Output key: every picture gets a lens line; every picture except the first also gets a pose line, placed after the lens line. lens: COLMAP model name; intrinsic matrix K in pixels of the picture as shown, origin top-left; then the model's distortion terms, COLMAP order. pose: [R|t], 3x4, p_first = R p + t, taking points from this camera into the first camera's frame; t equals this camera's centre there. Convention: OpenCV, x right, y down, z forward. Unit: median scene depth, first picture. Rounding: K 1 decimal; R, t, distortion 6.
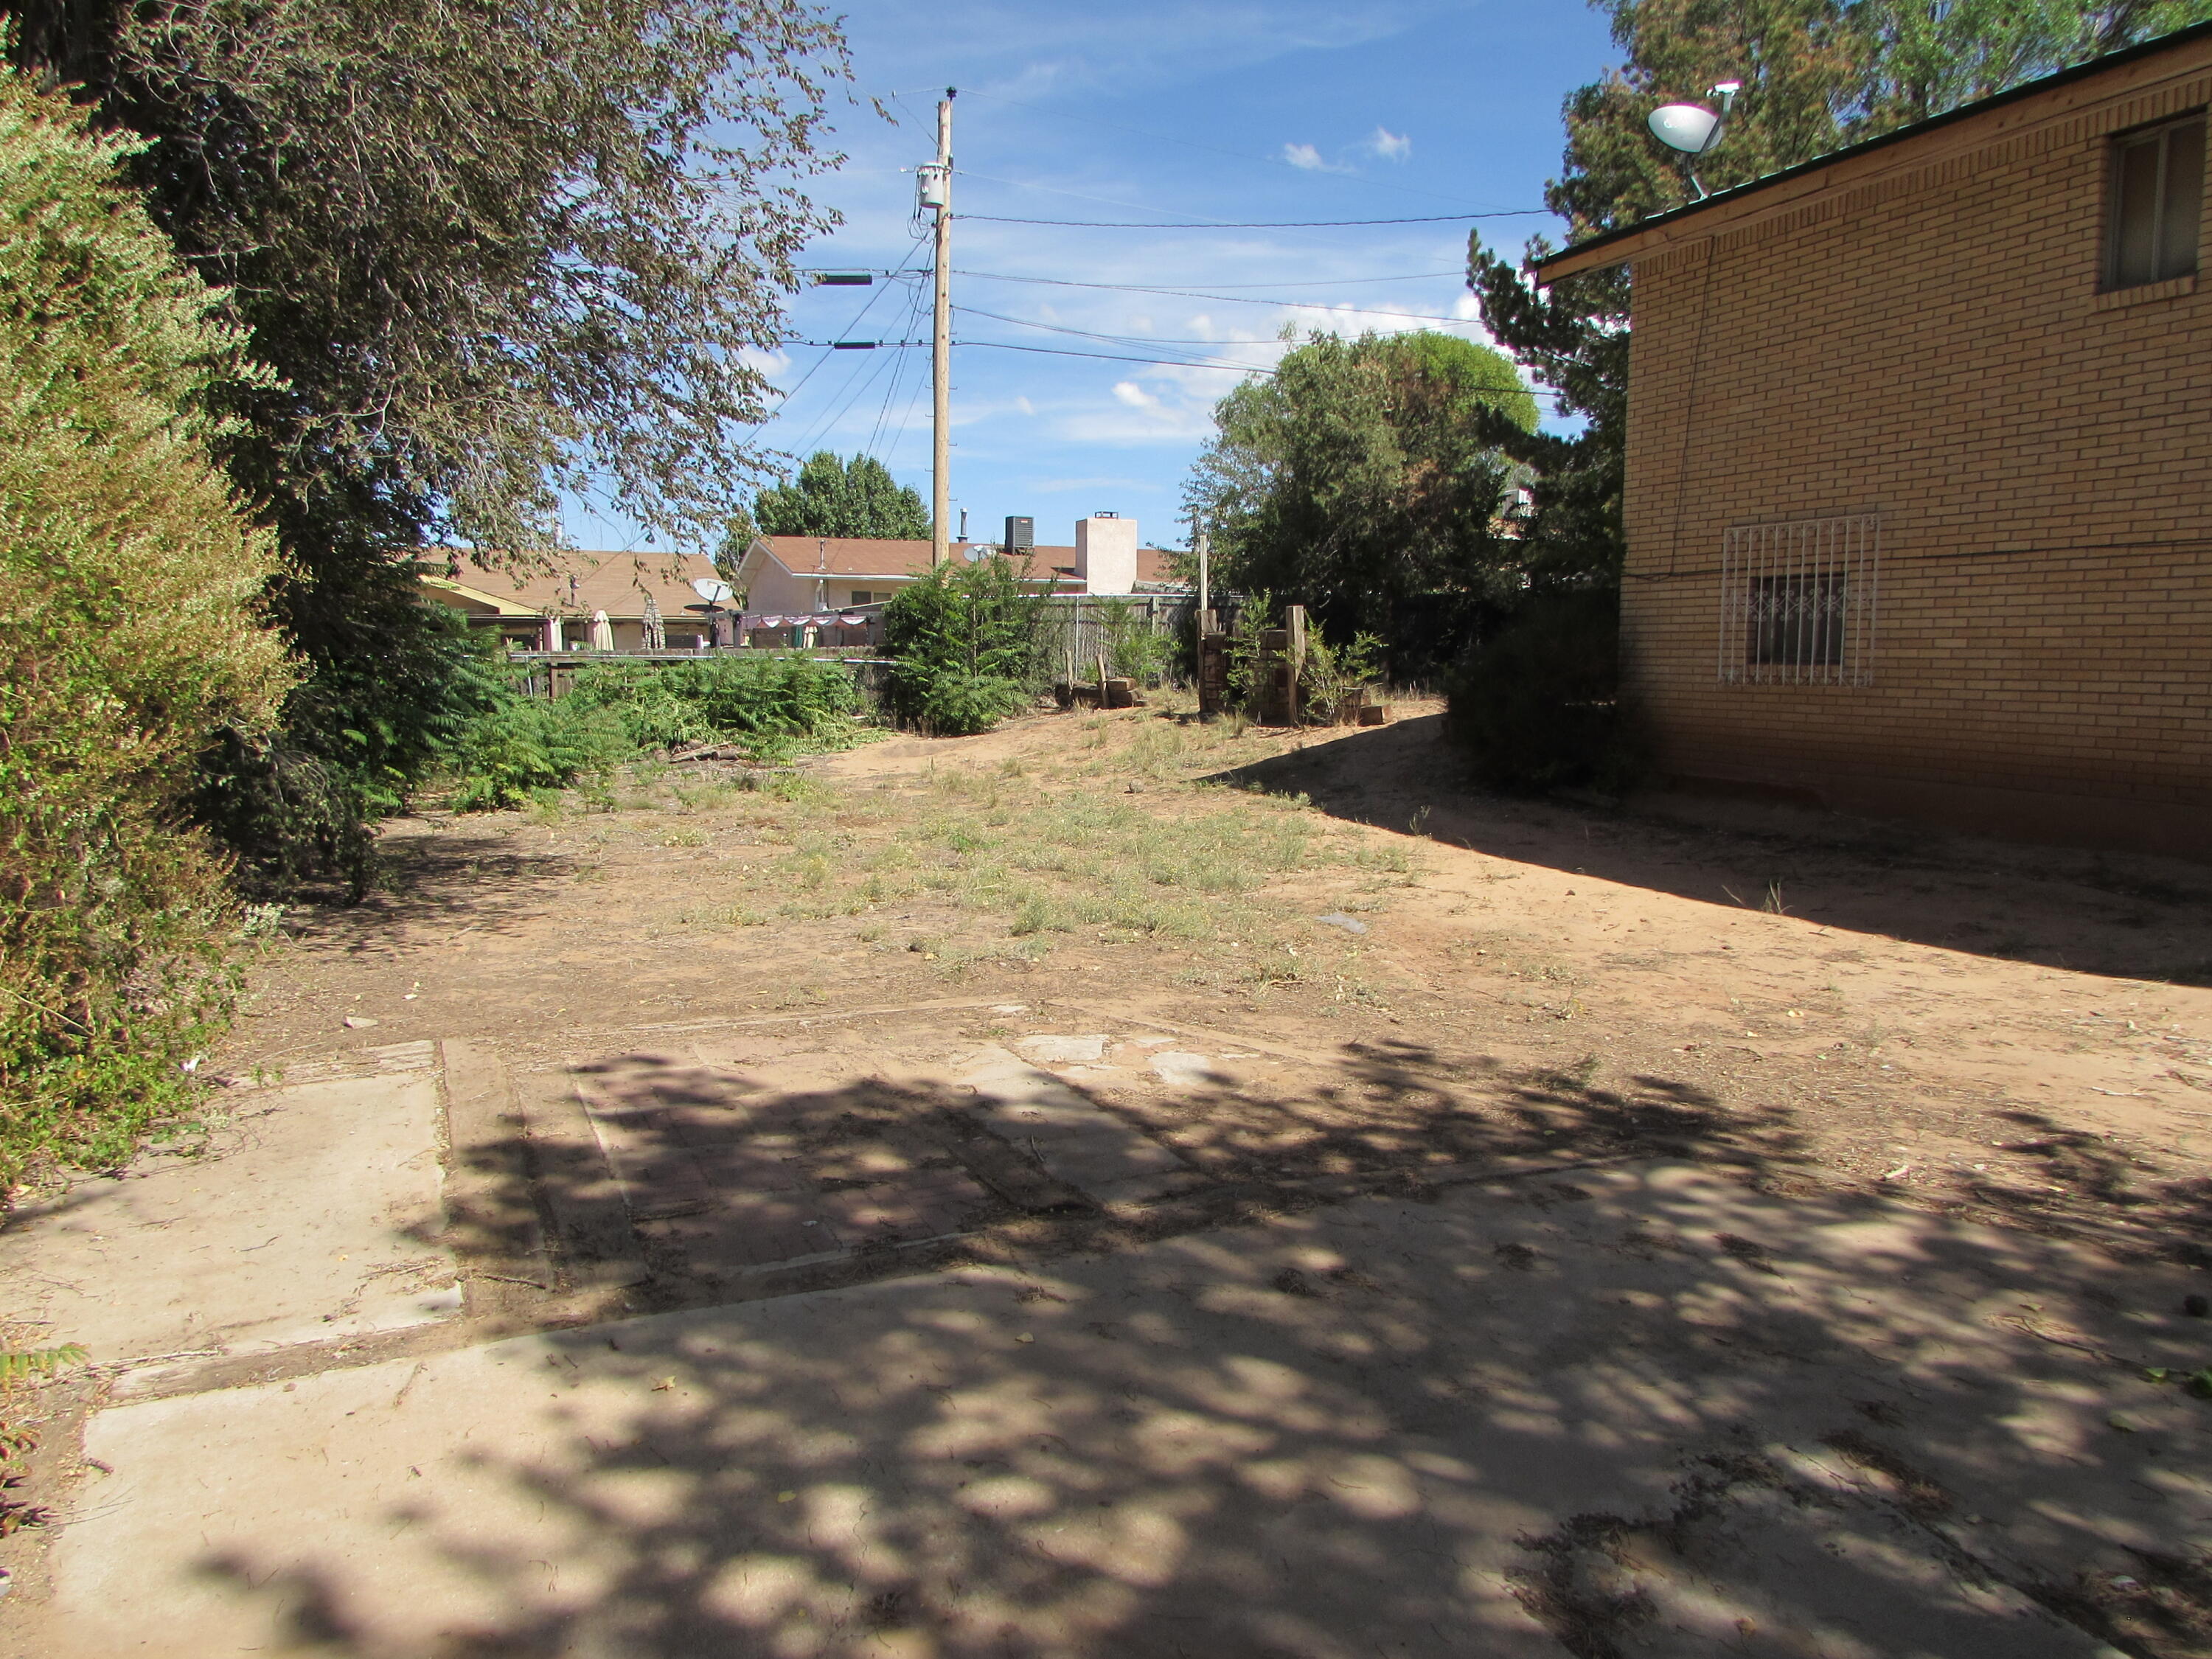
lens RADIAL K [[1537.5, 0, 1114.5], [0, 1537.5, 828.5], [0, 0, 1]] dist [-0.033466, 0.010422]
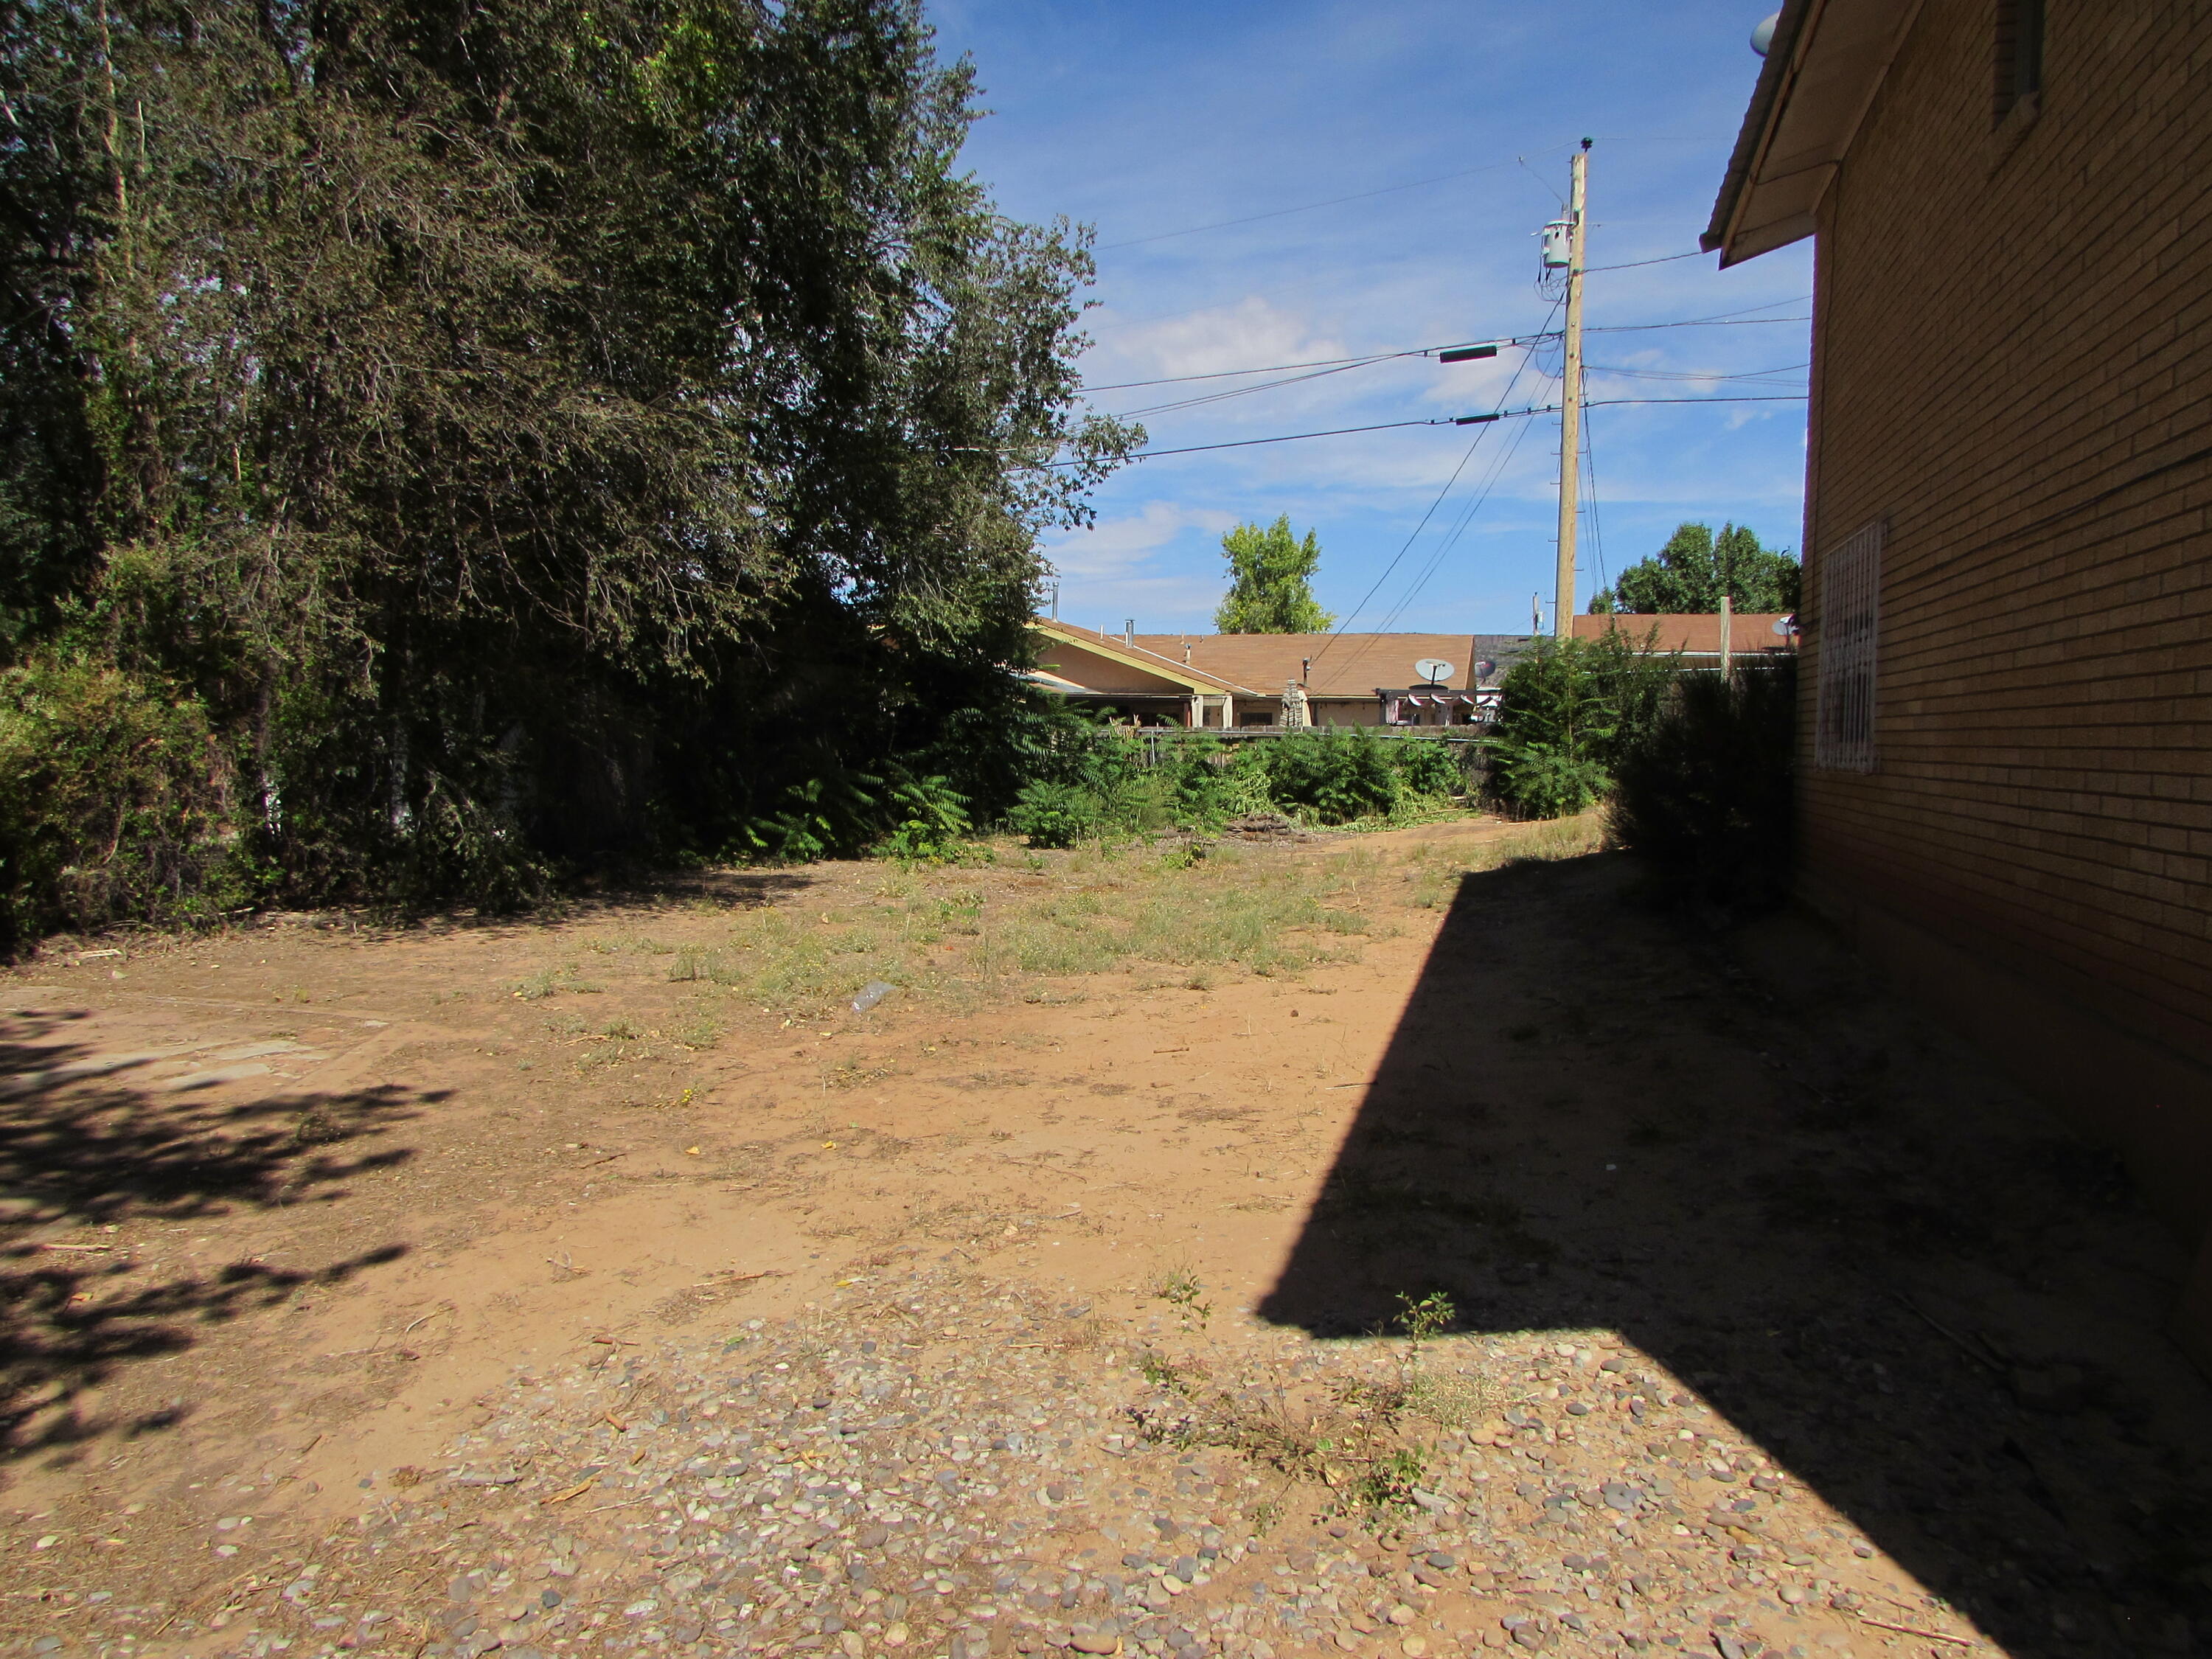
lens RADIAL K [[1537.5, 0, 1104.1], [0, 1537.5, 827.7], [0, 0, 1]] dist [-0.033466, 0.010422]
pose [[0.788612, 0.045946, -0.613172, 0.256123], [-0.078983, 0.996513, -0.026911, -0.010052], [0.609797, 0.069652, 0.789491, 0.100036]]
